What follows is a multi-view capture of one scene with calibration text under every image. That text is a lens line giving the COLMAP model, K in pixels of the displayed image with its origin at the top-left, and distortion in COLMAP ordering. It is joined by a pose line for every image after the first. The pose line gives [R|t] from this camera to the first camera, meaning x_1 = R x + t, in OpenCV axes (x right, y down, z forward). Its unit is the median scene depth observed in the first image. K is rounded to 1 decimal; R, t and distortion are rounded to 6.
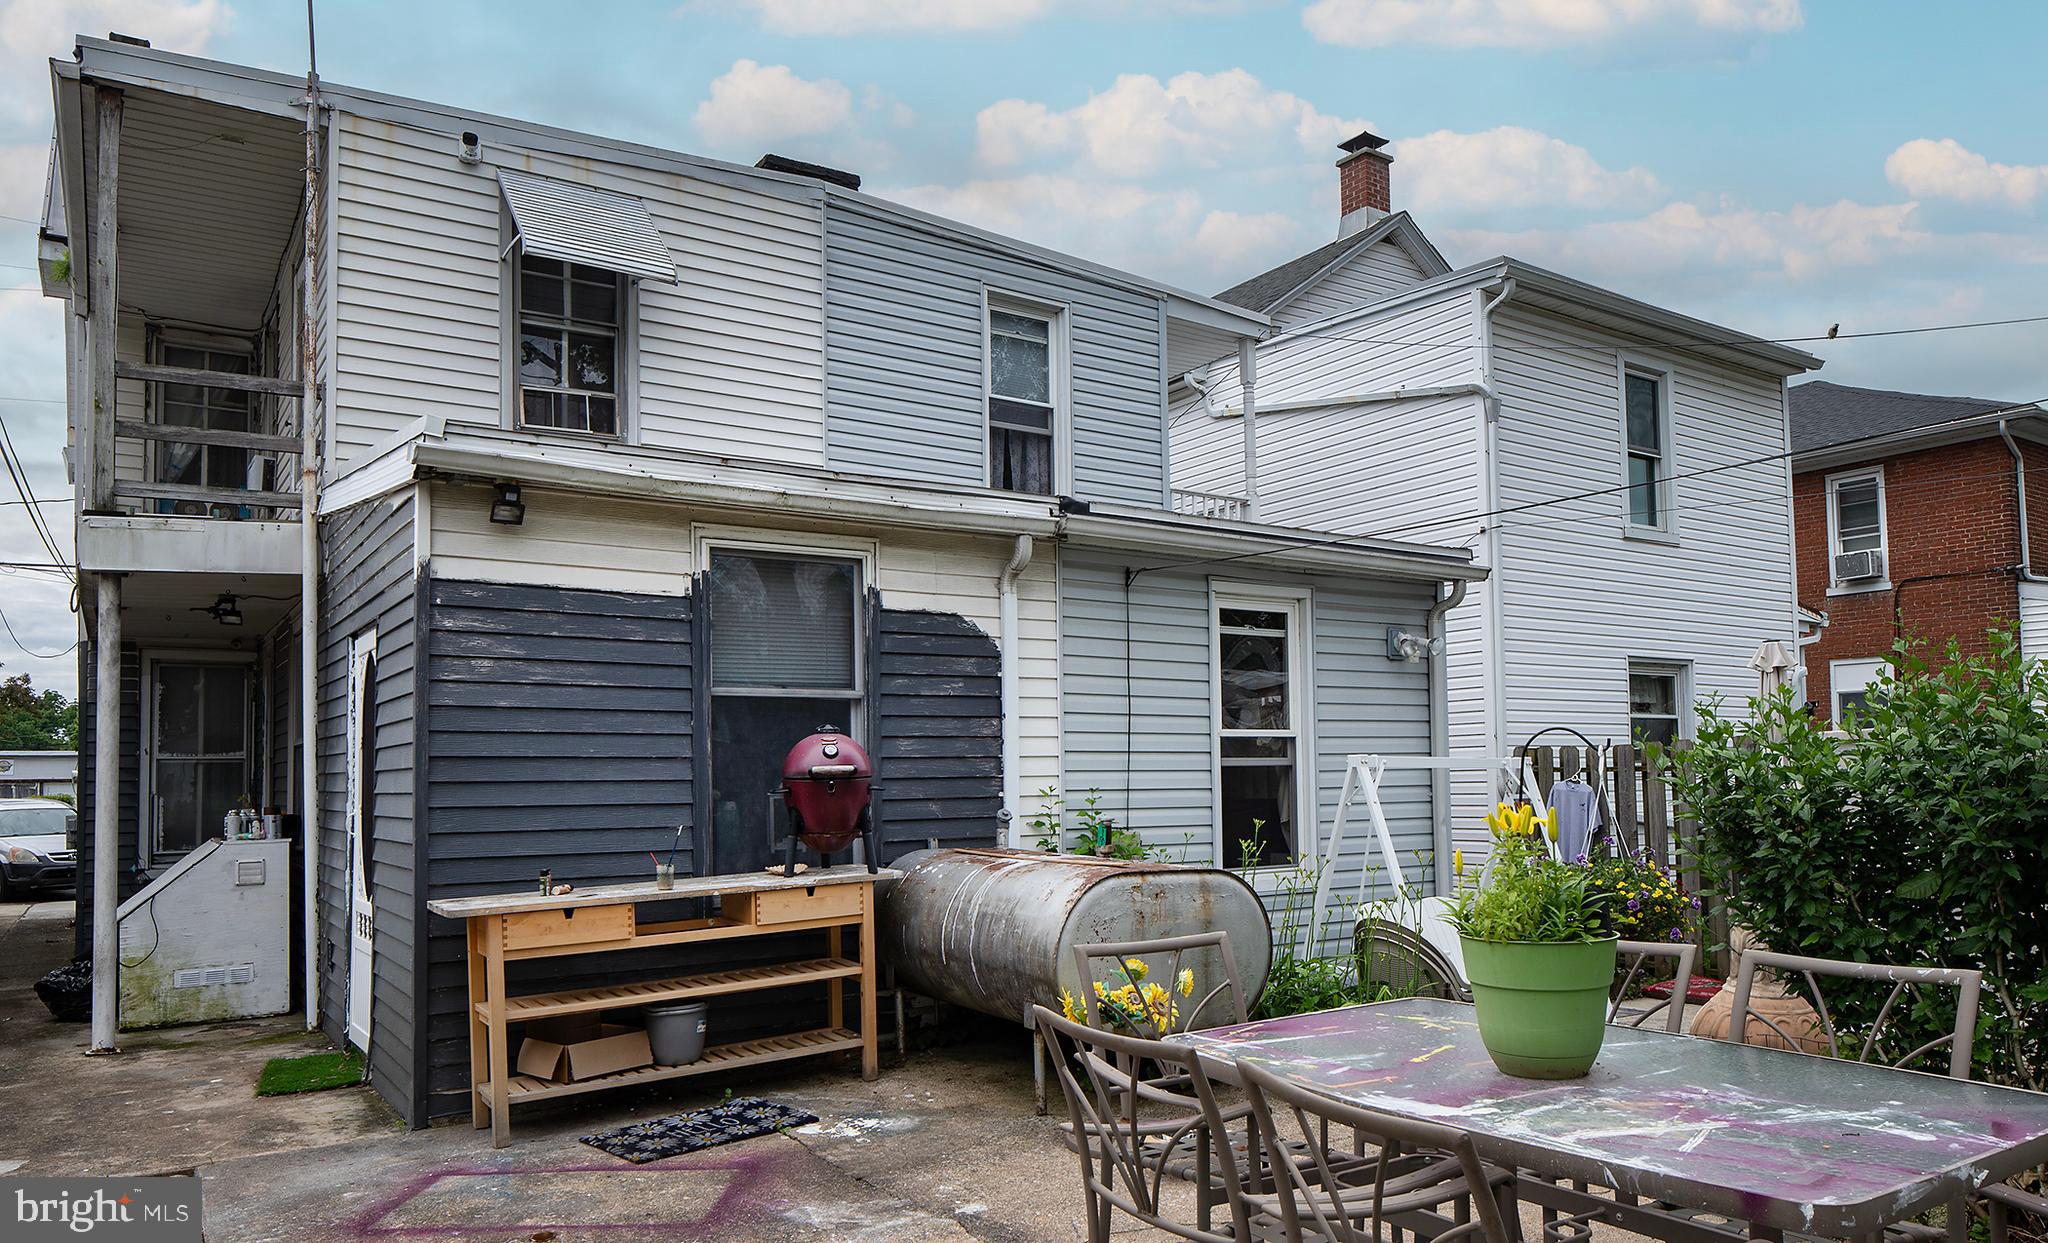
lens RADIAL K [[1384.5, 0, 1025.2], [0, 1384.5, 636.4], [0, 0, 1]] dist [-0.016315, 0.009396]
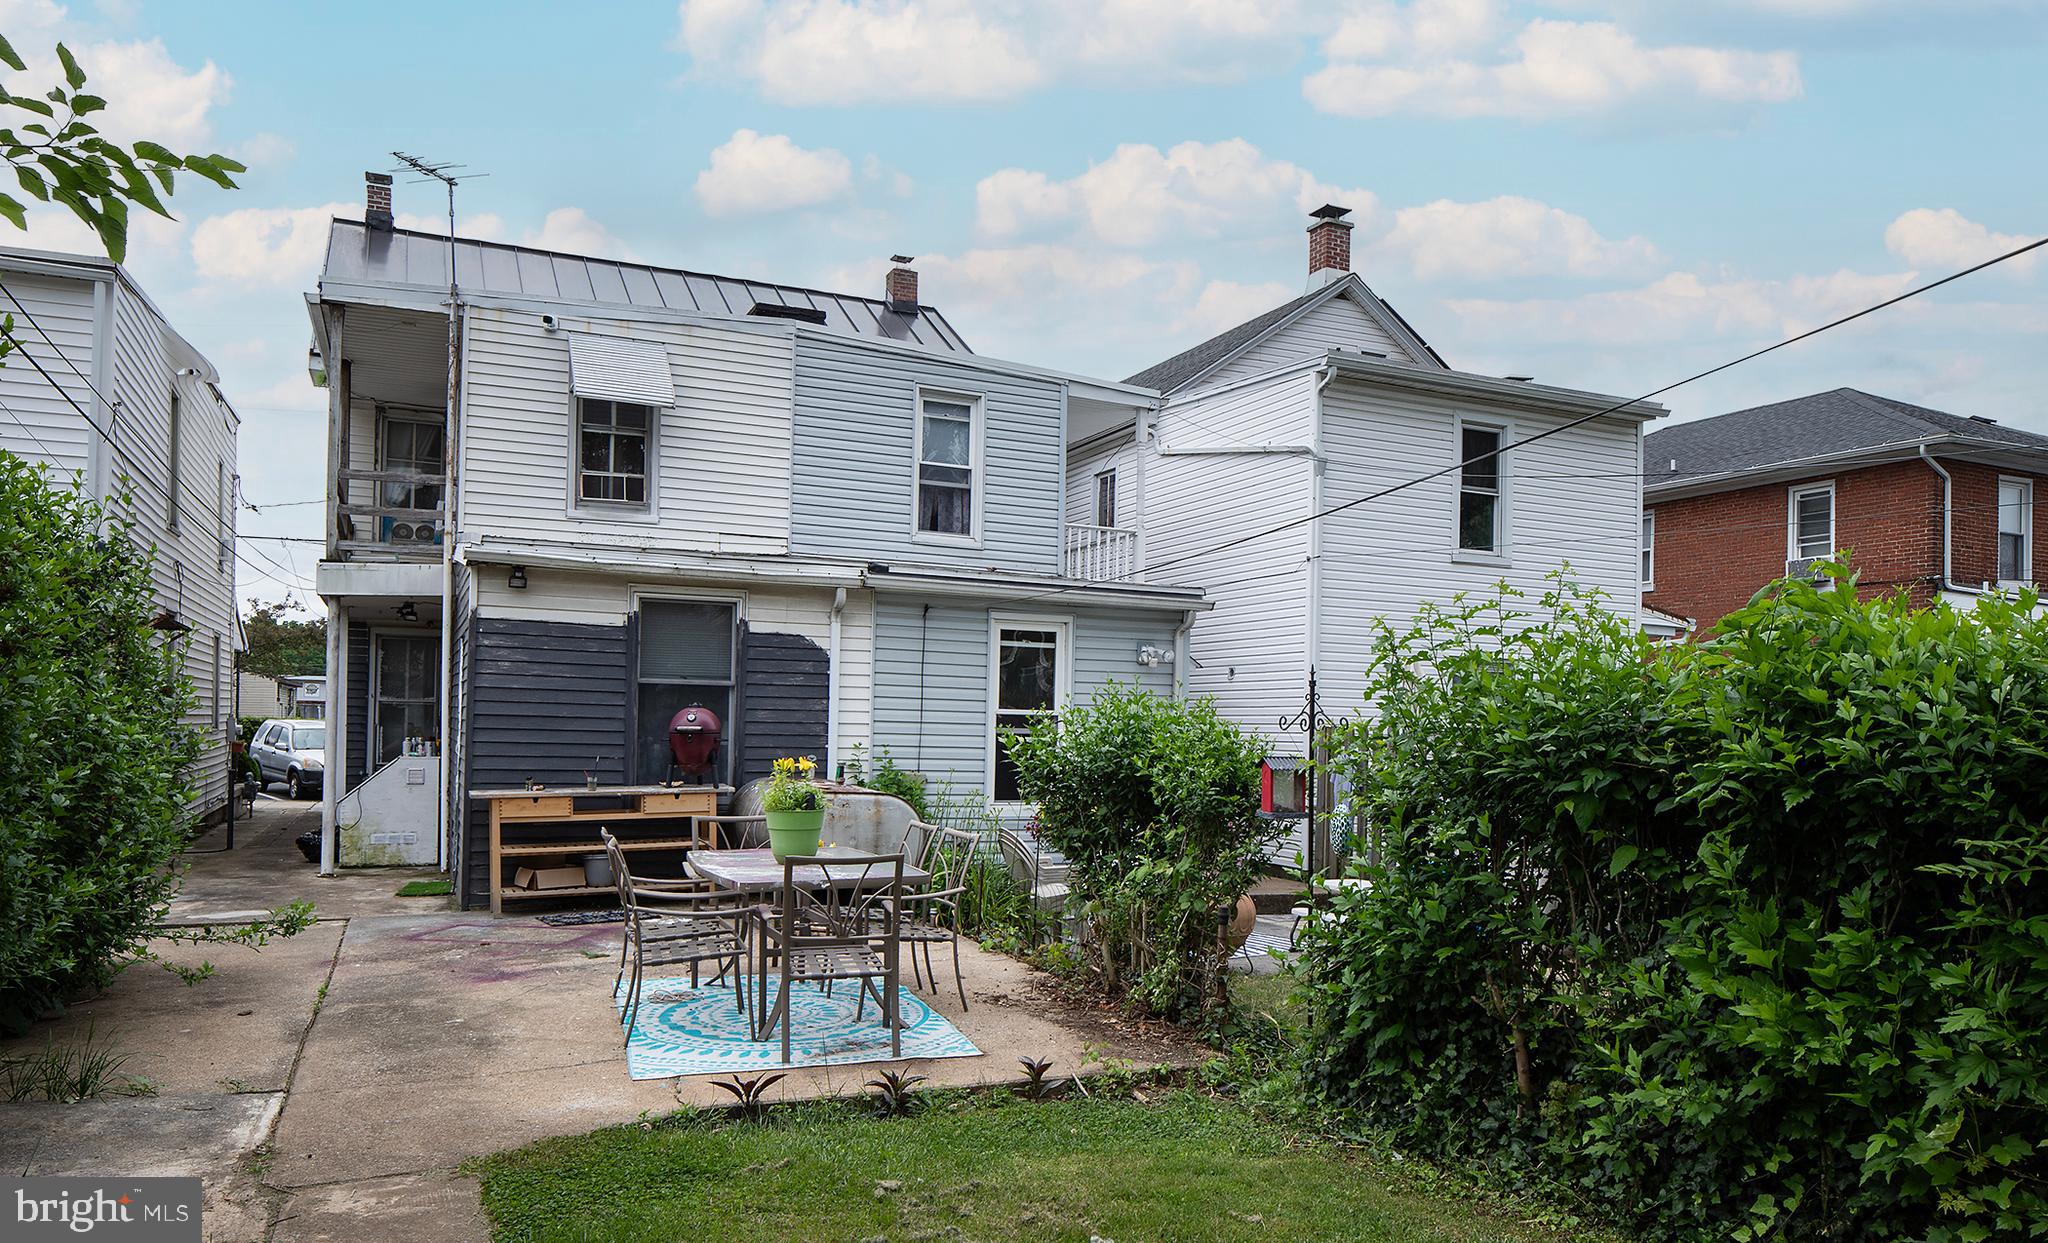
lens RADIAL K [[1384.5, 0, 1025.9], [0, 1384.5, 614.5], [0, 0, 1]] dist [-0.016315, 0.009396]
pose [[0.986199, 0.023068, -0.163951, 0.416896], [-0.019598, 0.999549, 0.022751, -0.071823], [0.164402, -0.019224, 0.986206, -0.490907]]
